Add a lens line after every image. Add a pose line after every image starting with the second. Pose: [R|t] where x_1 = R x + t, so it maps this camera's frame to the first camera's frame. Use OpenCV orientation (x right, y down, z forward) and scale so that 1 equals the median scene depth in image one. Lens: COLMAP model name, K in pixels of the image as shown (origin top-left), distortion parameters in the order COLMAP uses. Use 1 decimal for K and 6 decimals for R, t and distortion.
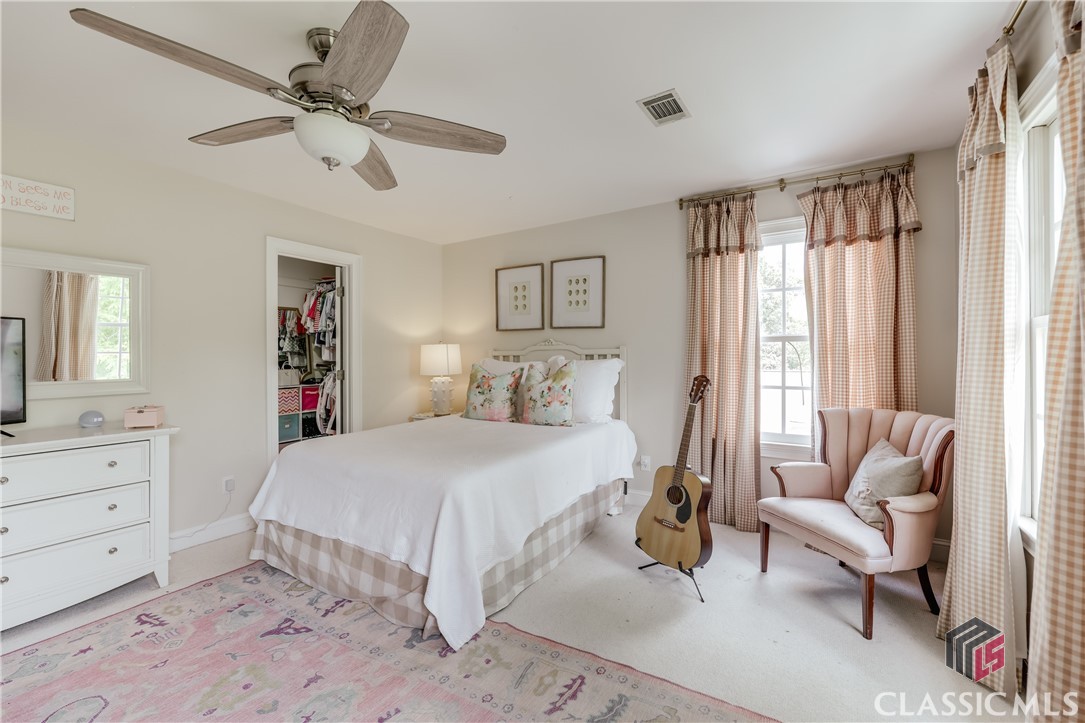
lens RADIAL K [[444.1, 0, 541.1], [0, 444.1, 357.6], [0, 0, 1]] dist [0.000142, 0.000053]
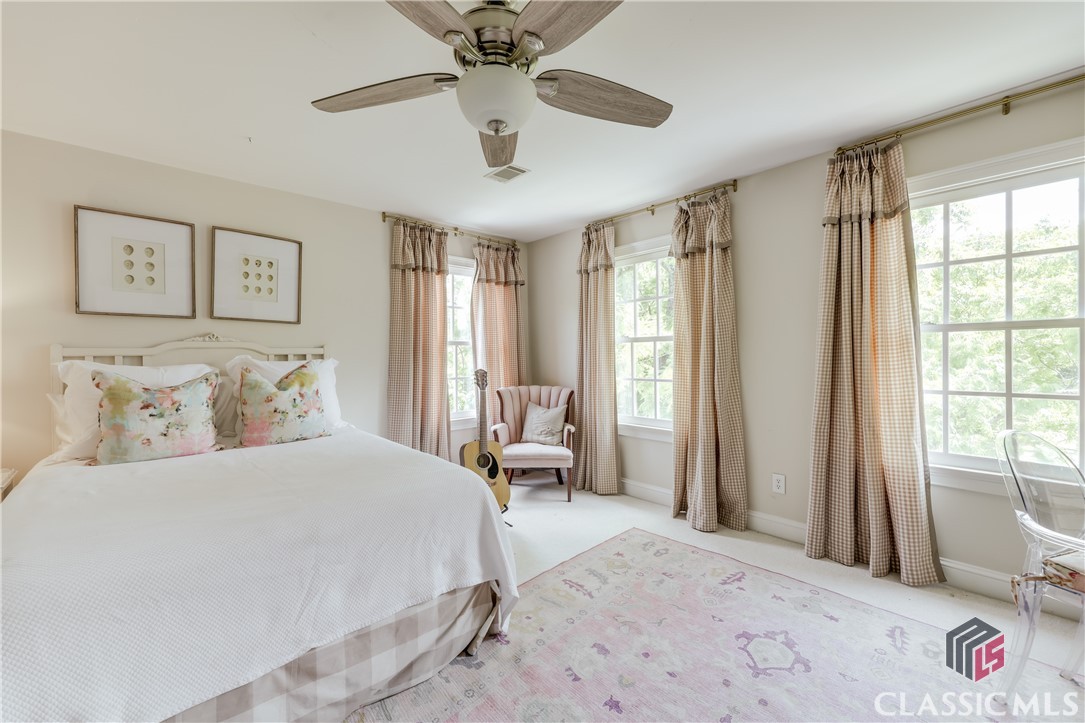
lens RADIAL K [[444.1, 0, 541.1], [0, 444.1, 357.5], [0, 0, 1]] dist [0.000142, 0.000053]
pose [[0.252389, -0.001820, 0.967624, -0.663359], [0.012030, 0.999927, -0.001257, 0.006553], [-0.967551, 0.011958, 0.252393, 0.363492]]
